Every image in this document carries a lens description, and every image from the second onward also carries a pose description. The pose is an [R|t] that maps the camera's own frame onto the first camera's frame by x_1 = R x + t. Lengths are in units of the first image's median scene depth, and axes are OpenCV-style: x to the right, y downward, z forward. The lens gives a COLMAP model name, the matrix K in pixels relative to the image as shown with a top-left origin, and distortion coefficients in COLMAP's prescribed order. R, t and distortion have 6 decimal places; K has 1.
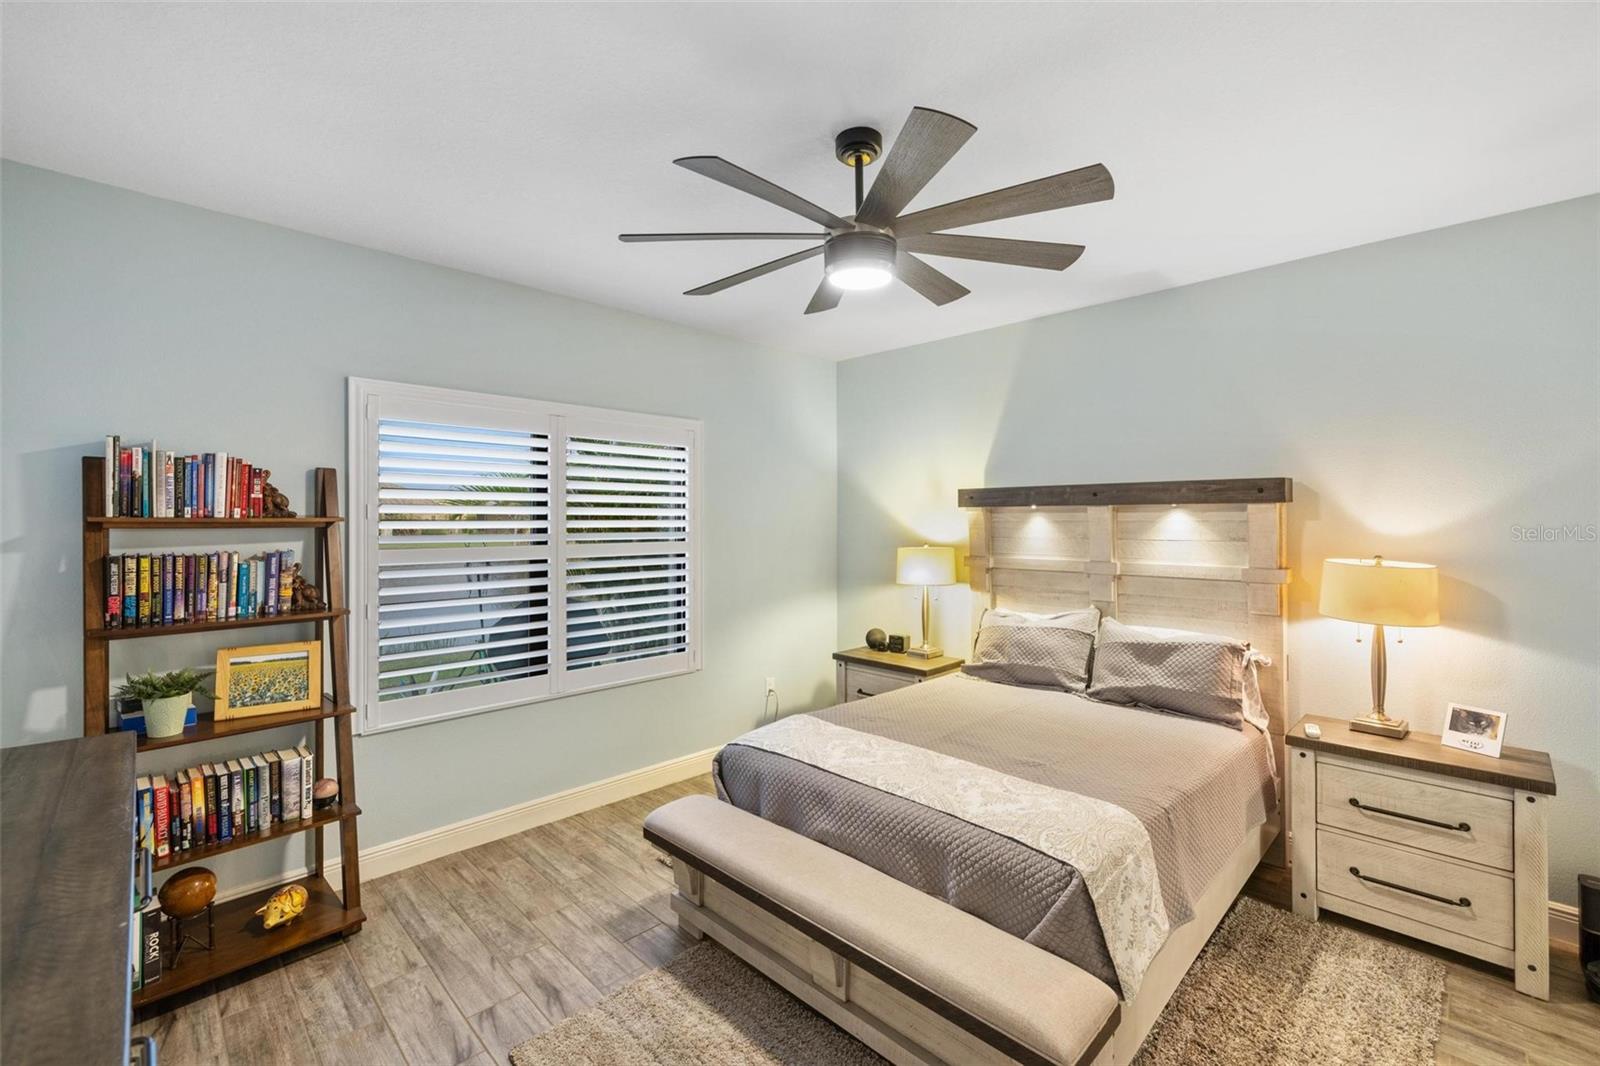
lens RADIAL K [[671.7, 0, 800.2], [0, 671.7, 520.1], [0, 0, 1]] dist [0.000526, 0.000008]
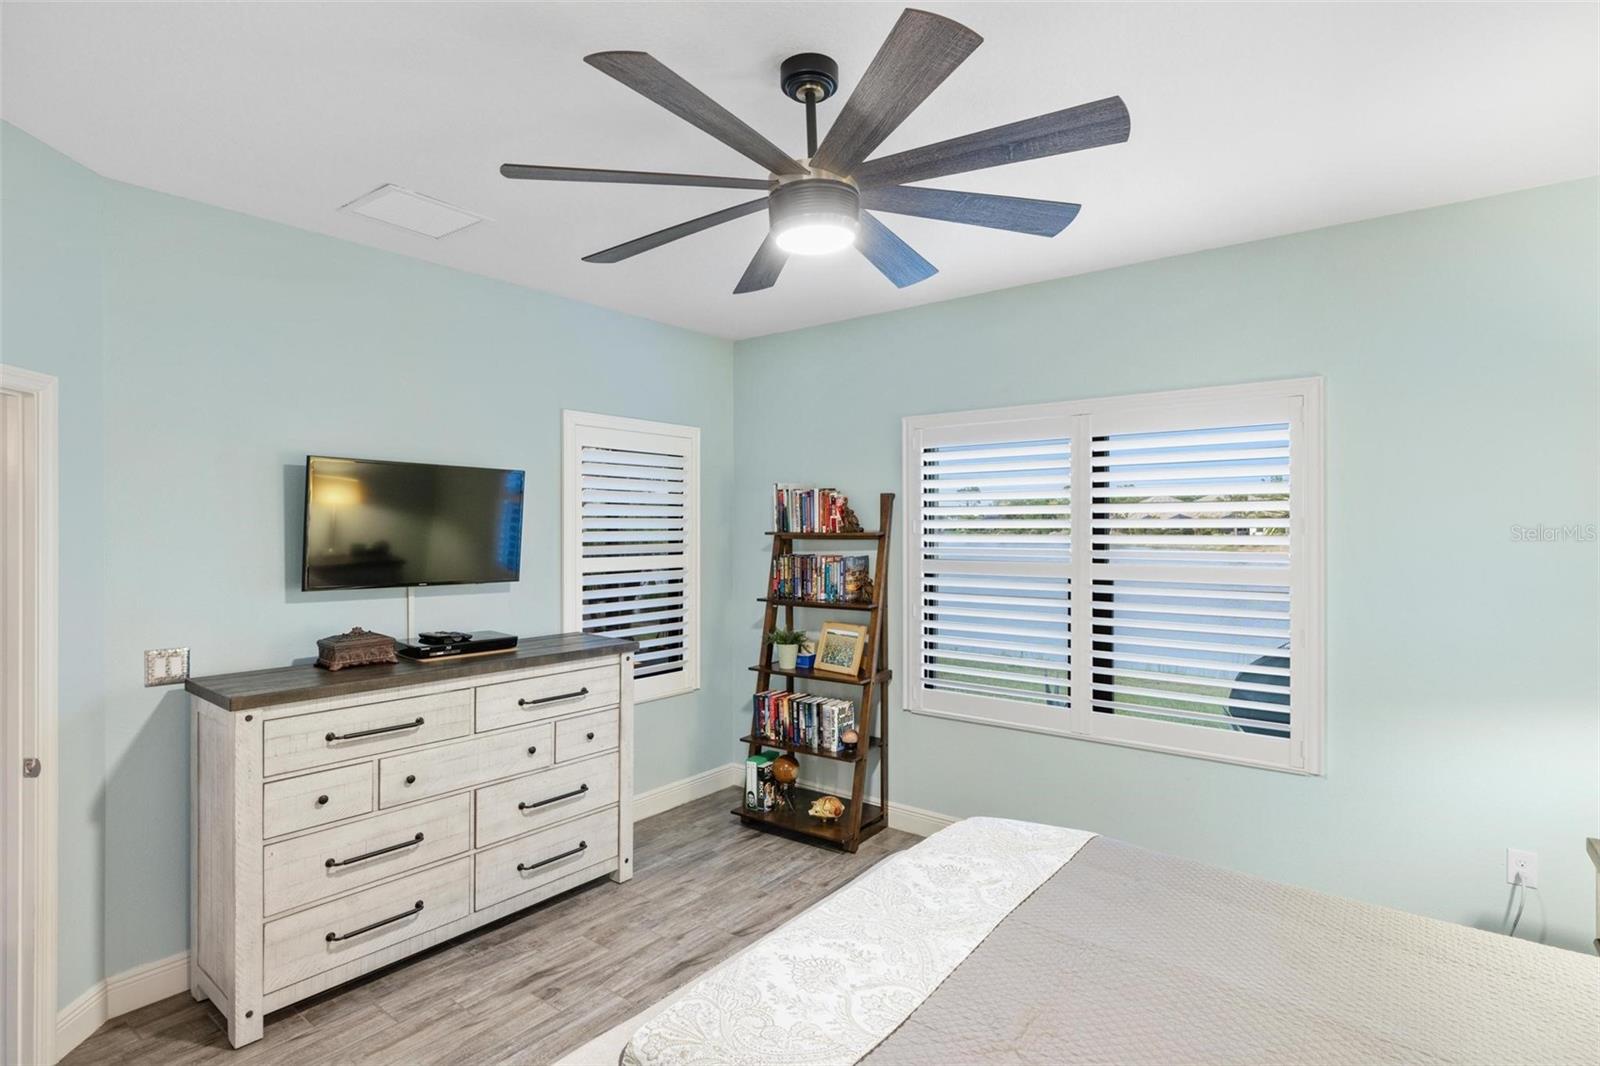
lens RADIAL K [[796.8, 0, 806.2], [0, 796.8, 522.7], [0, 0, 1]] dist [-0.002184, 0.000339]
pose [[0.124755, -0.007564, -0.992159, 0.893749], [0.007019, 0.999953, -0.006740, -0.013793], [0.992163, -0.006123, 0.124802, 0.756579]]
